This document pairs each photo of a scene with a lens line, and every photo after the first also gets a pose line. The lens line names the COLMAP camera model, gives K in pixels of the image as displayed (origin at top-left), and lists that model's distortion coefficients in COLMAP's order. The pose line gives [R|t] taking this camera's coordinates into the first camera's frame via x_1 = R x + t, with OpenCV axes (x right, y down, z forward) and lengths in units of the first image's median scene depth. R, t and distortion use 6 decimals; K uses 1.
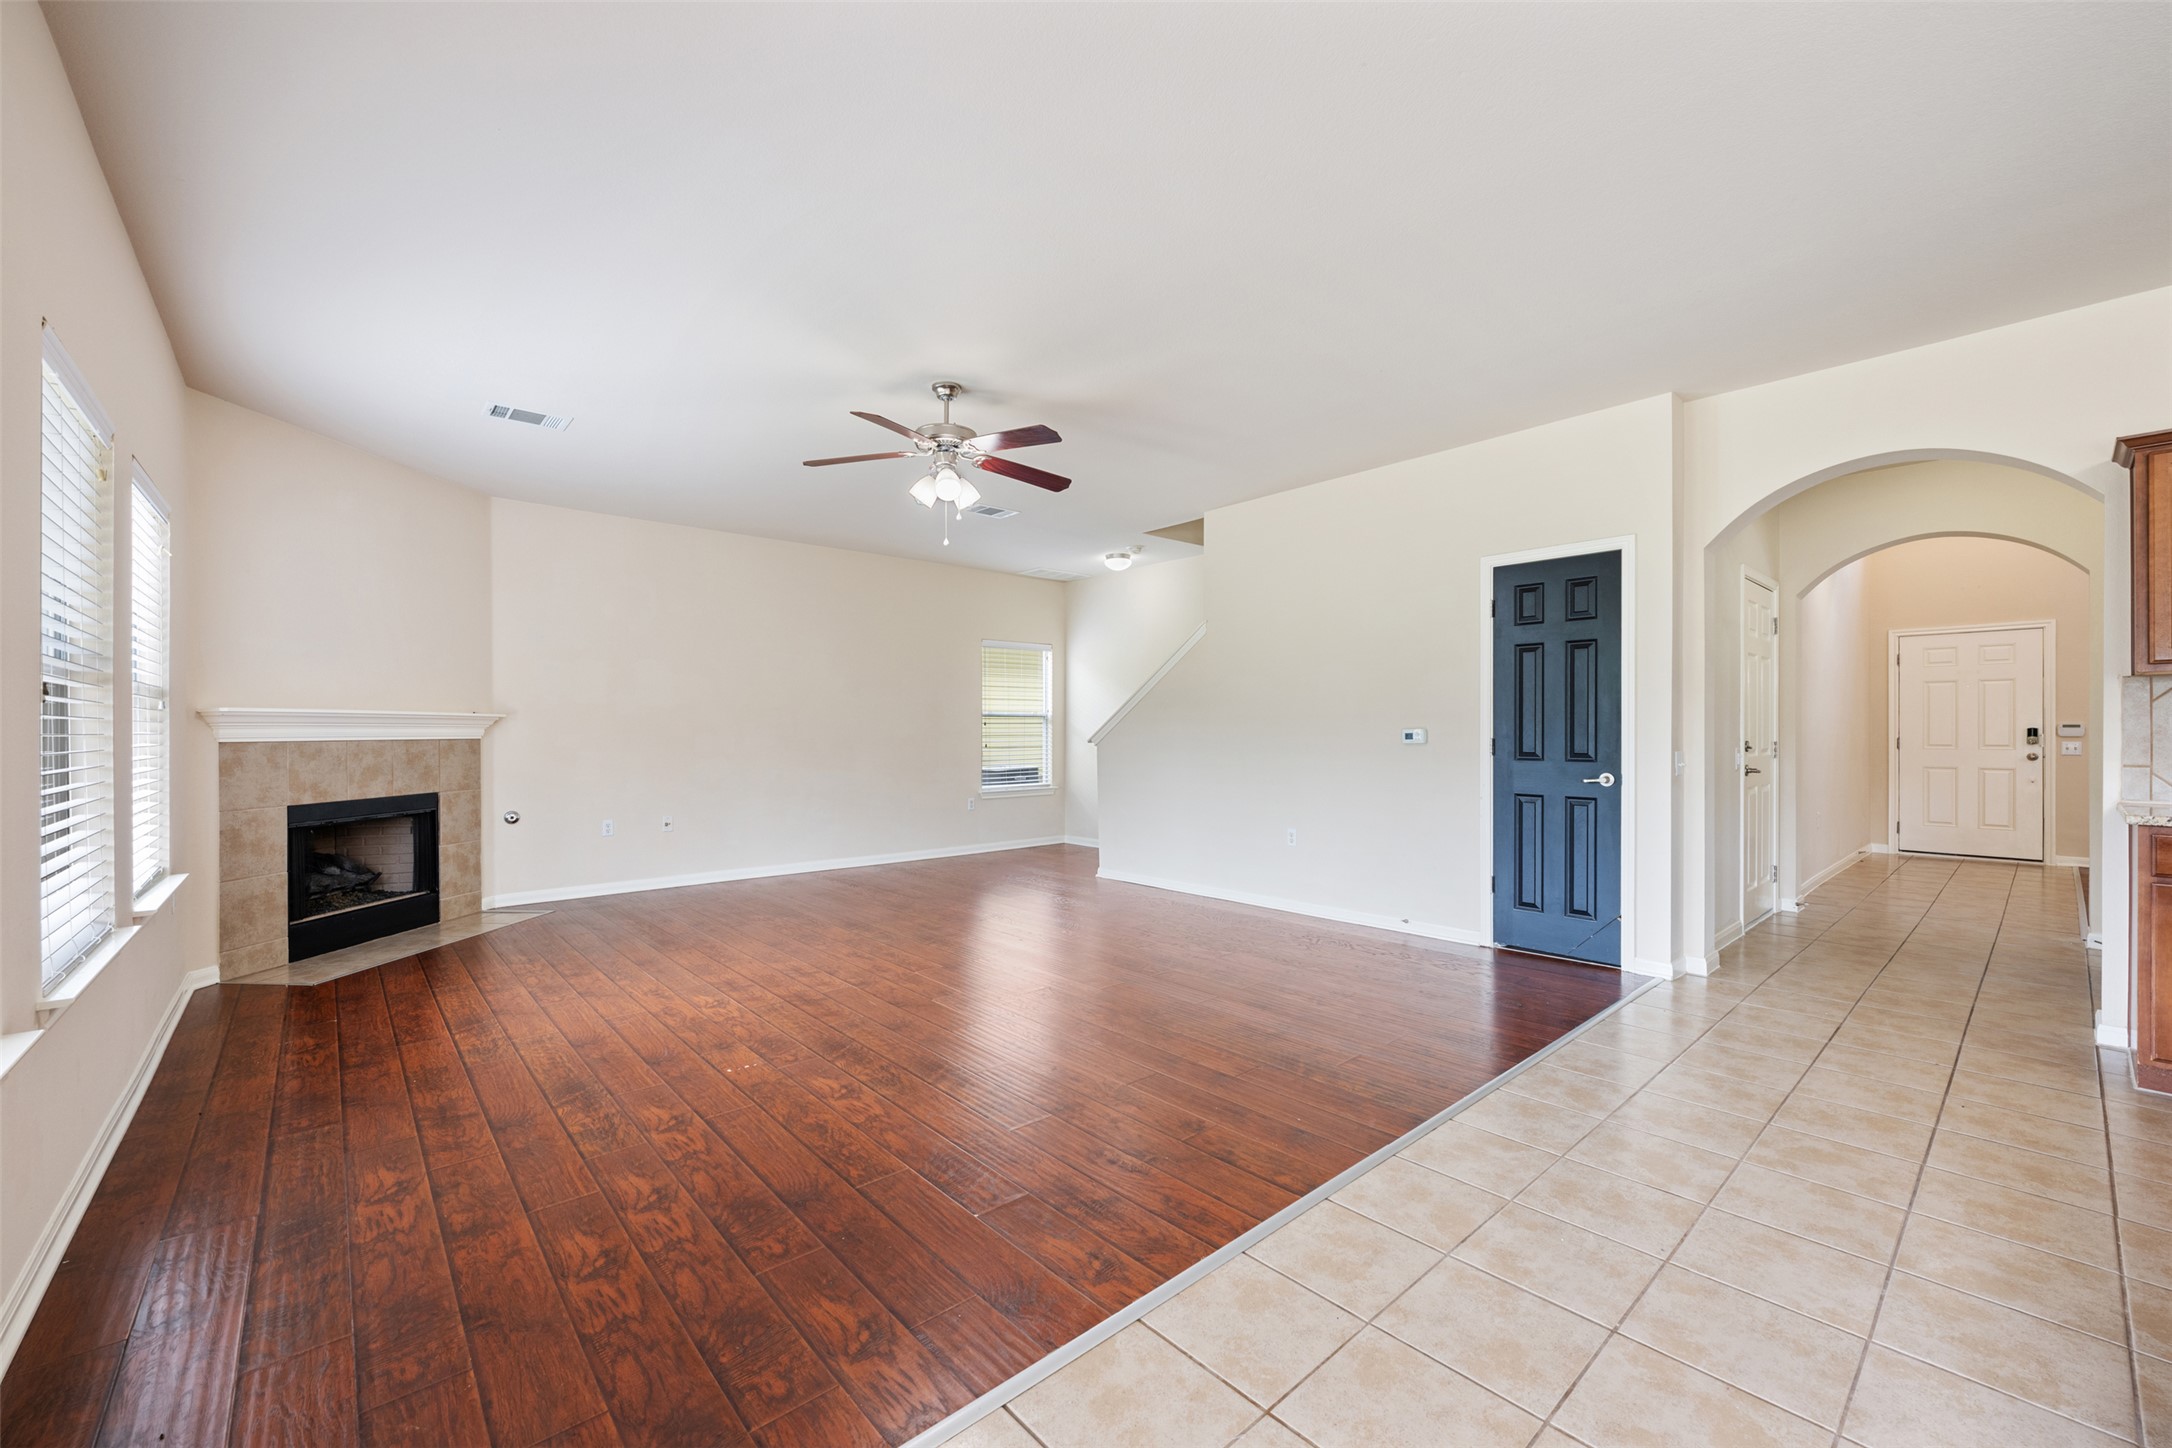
lens RADIAL K [[858.2, 0, 1089.2], [0, 858.2, 732.9], [0, 0, 1]] dist [-0.001722, -0.000187]
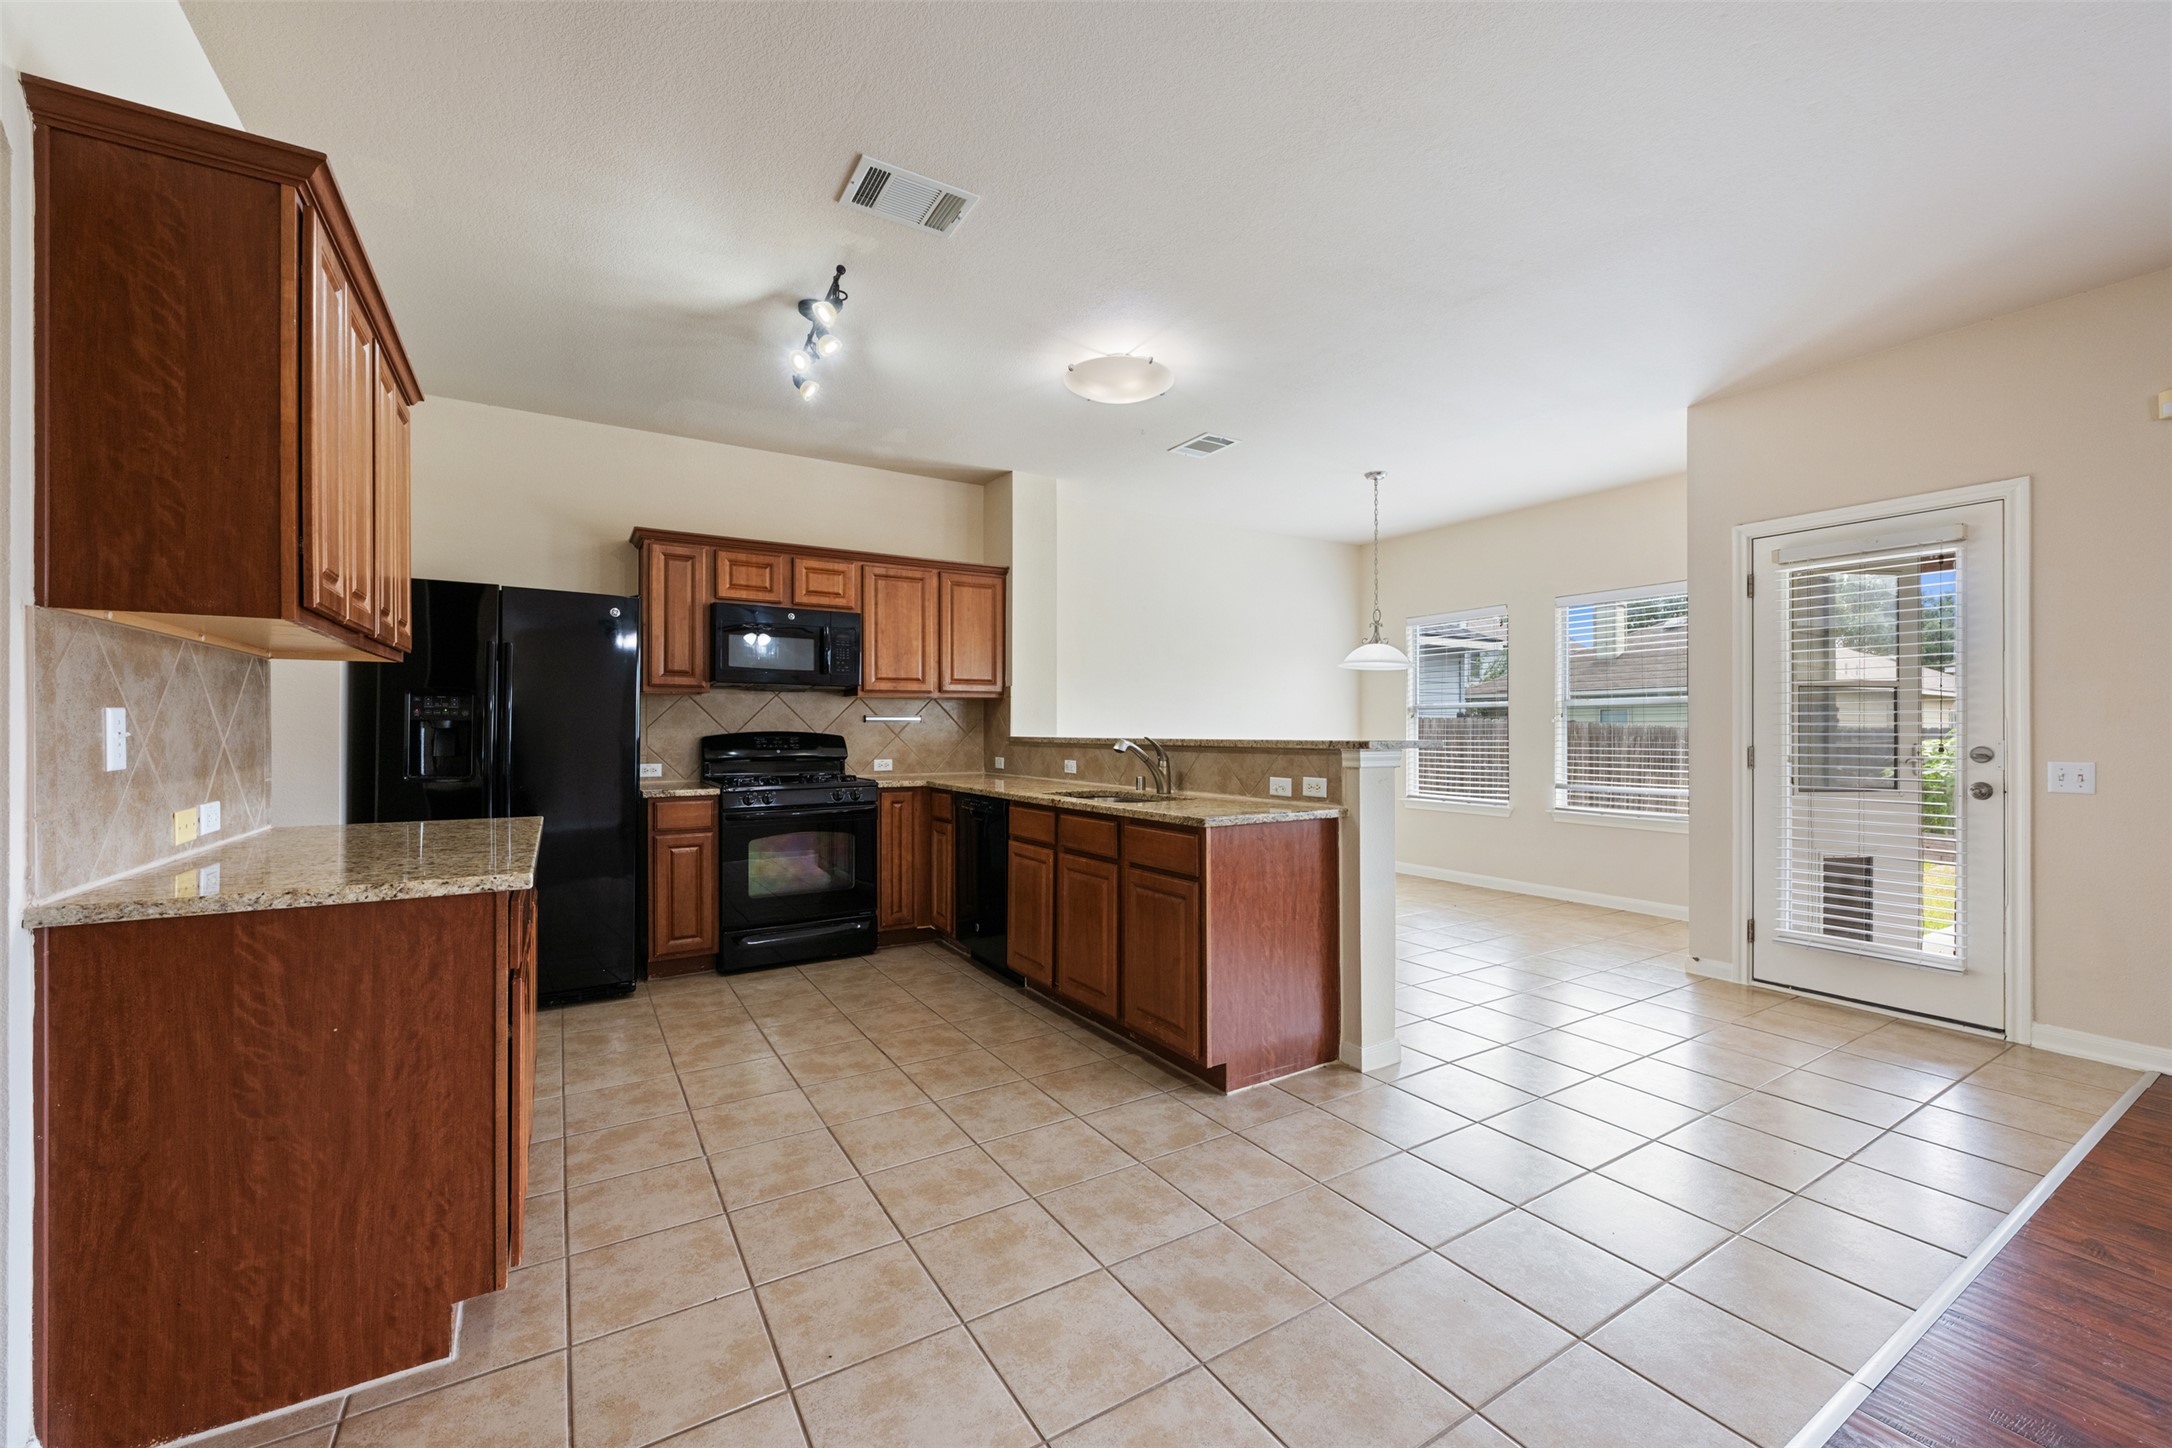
lens RADIAL K [[858.2, 0, 1092.4], [0, 858.2, 724.9], [0, 0, 1]] dist [-0.001722, -0.000187]
pose [[-0.985582, 0.003429, 0.169165, 0.449849], [0.002815, 0.999989, -0.003867, -0.003359], [-0.169176, -0.003335, -0.985580, 0.958562]]
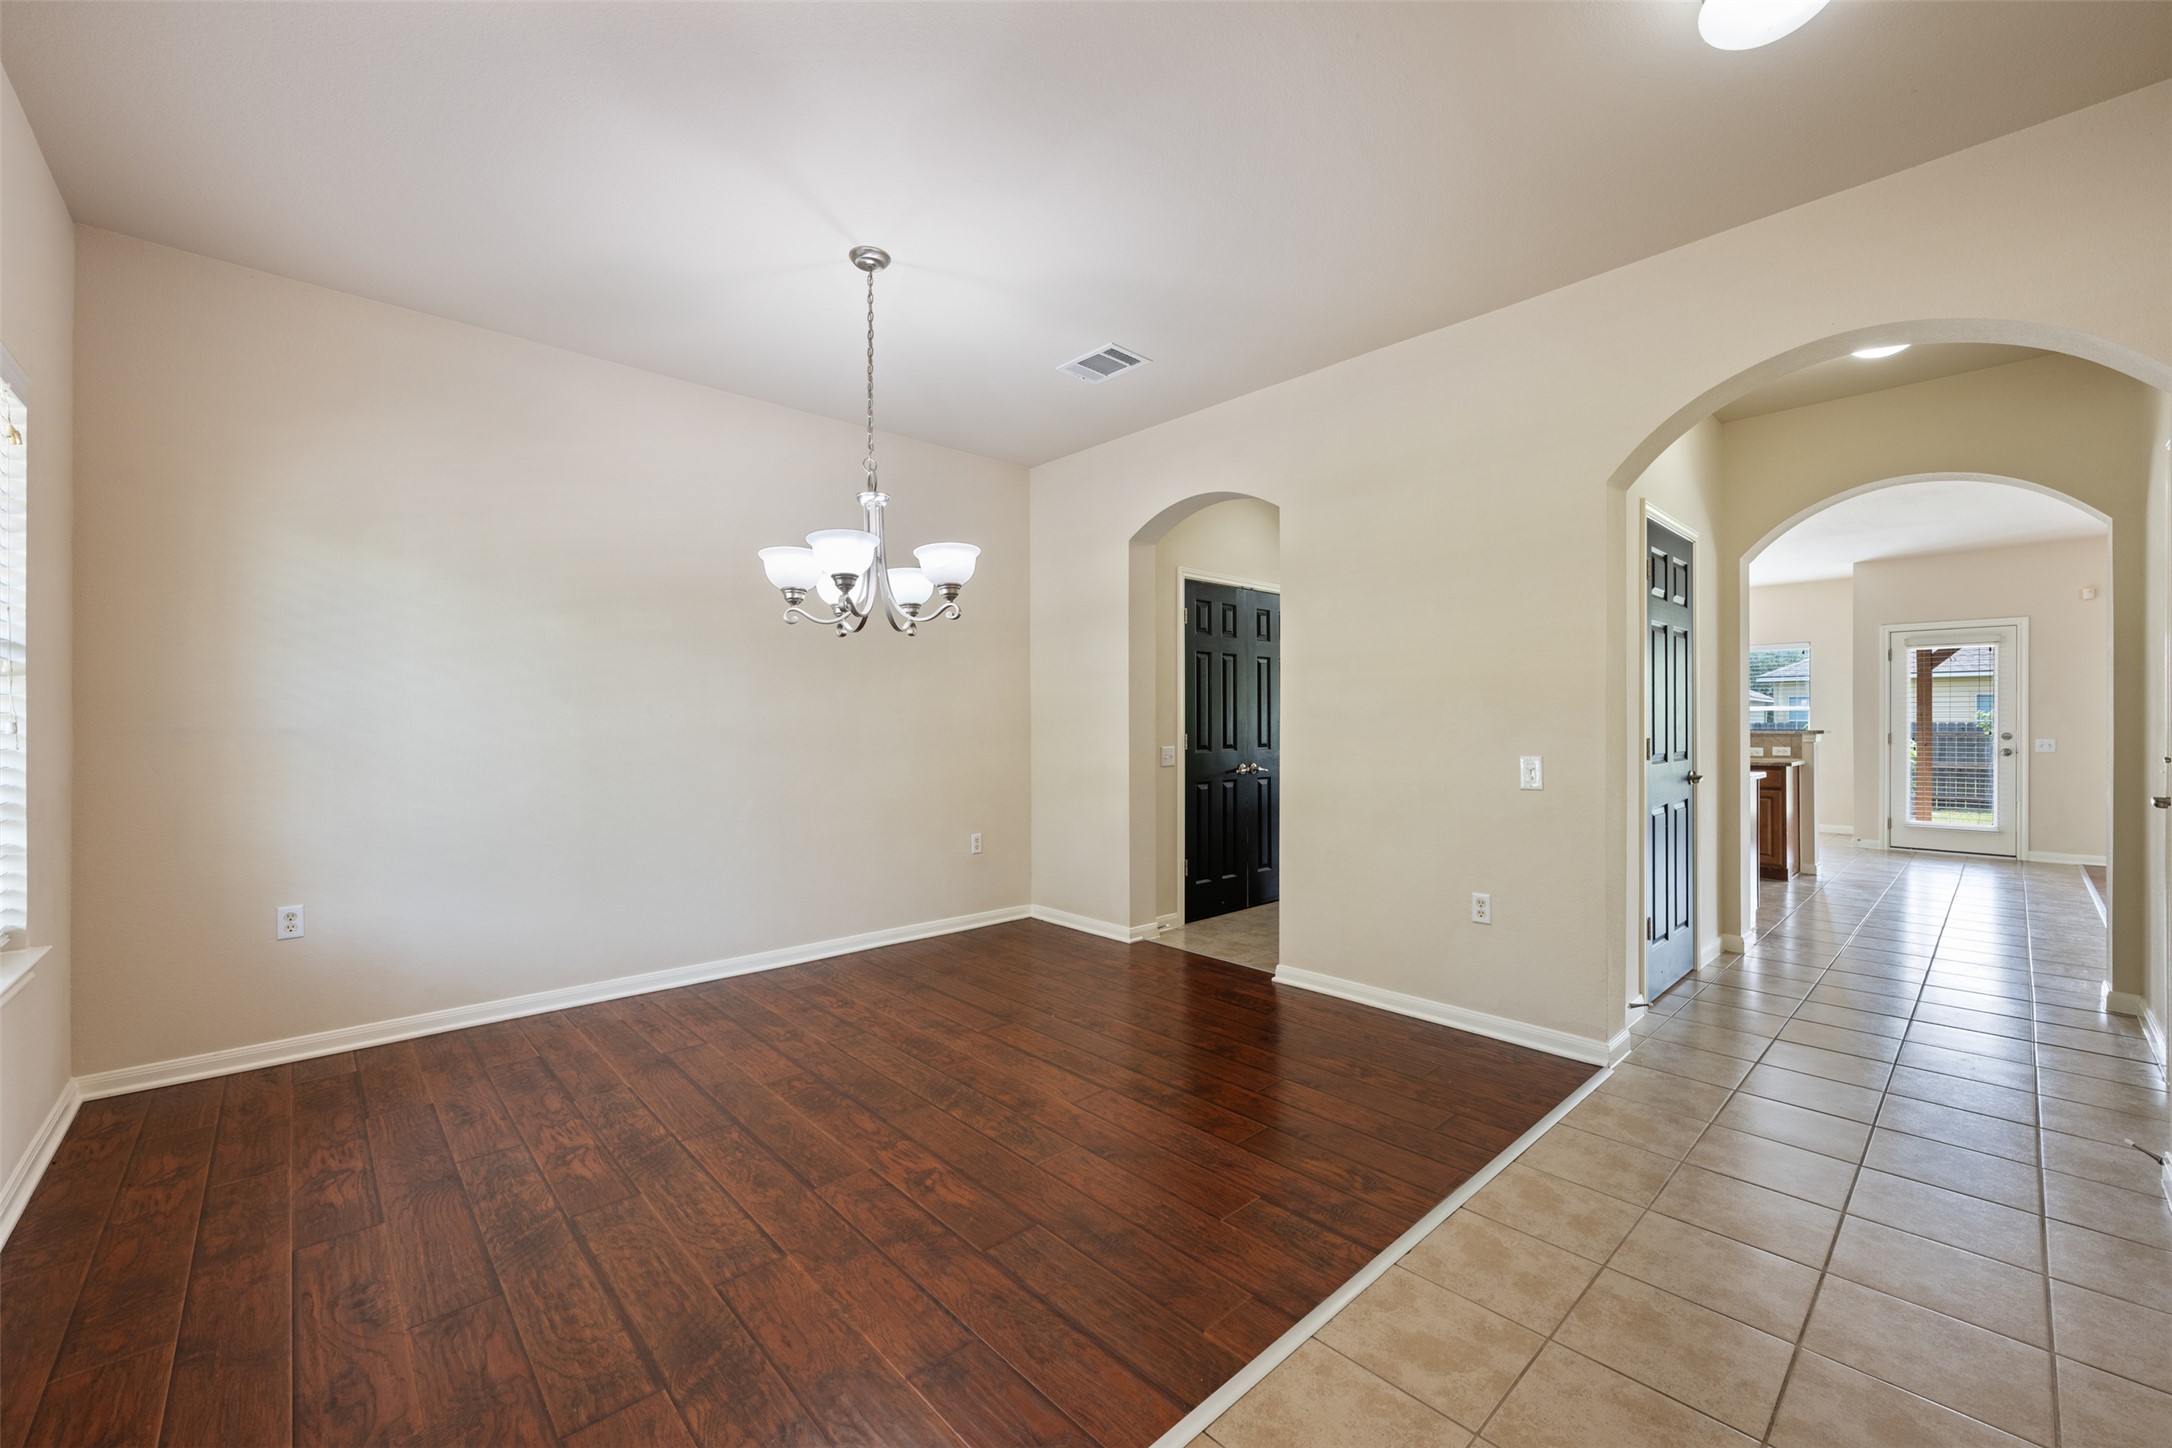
lens RADIAL K [[858.2, 0, 1082.8], [0, 858.2, 721.7], [0, 0, 1]] dist [-0.001722, -0.000187]
pose [[-0.999794, 0.001623, -0.020237, 1.718343], [0.001620, 0.999999, 0.000146, -0.010653], [0.020237, 0.000113, -0.999795, 1.778834]]
